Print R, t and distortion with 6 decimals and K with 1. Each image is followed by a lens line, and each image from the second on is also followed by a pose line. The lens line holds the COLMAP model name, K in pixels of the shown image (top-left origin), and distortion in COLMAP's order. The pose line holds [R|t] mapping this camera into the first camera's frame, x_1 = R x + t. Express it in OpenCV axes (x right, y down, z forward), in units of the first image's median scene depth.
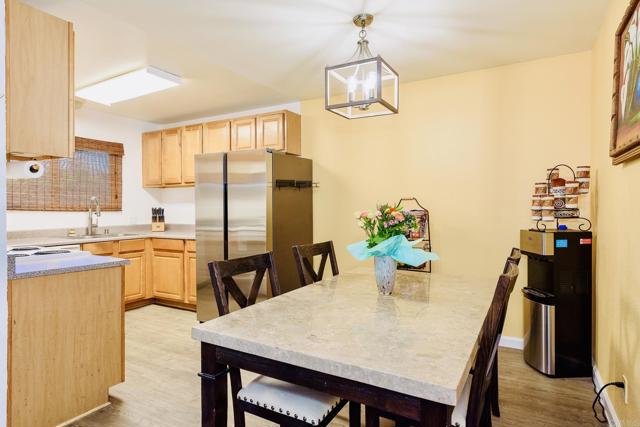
lens RADIAL K [[365.2, 0, 318.7], [0, 365.2, 211.5], [0, 0, 1]] dist [0.028535, 0.001416]
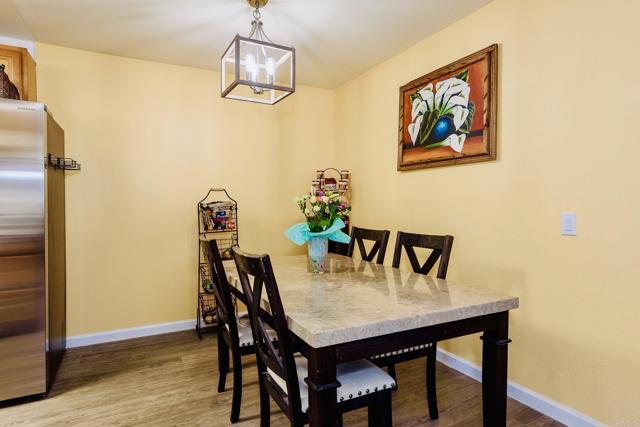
lens RADIAL K [[365.2, 0, 317.8], [0, 365.2, 210.9], [0, 0, 1]] dist [0.028535, 0.001416]
pose [[0.538020, -0.011175, 0.842858, -0.625449], [0.014099, 0.999892, 0.004257, 0.030852], [-0.842814, 0.009593, 0.538119, 0.358370]]
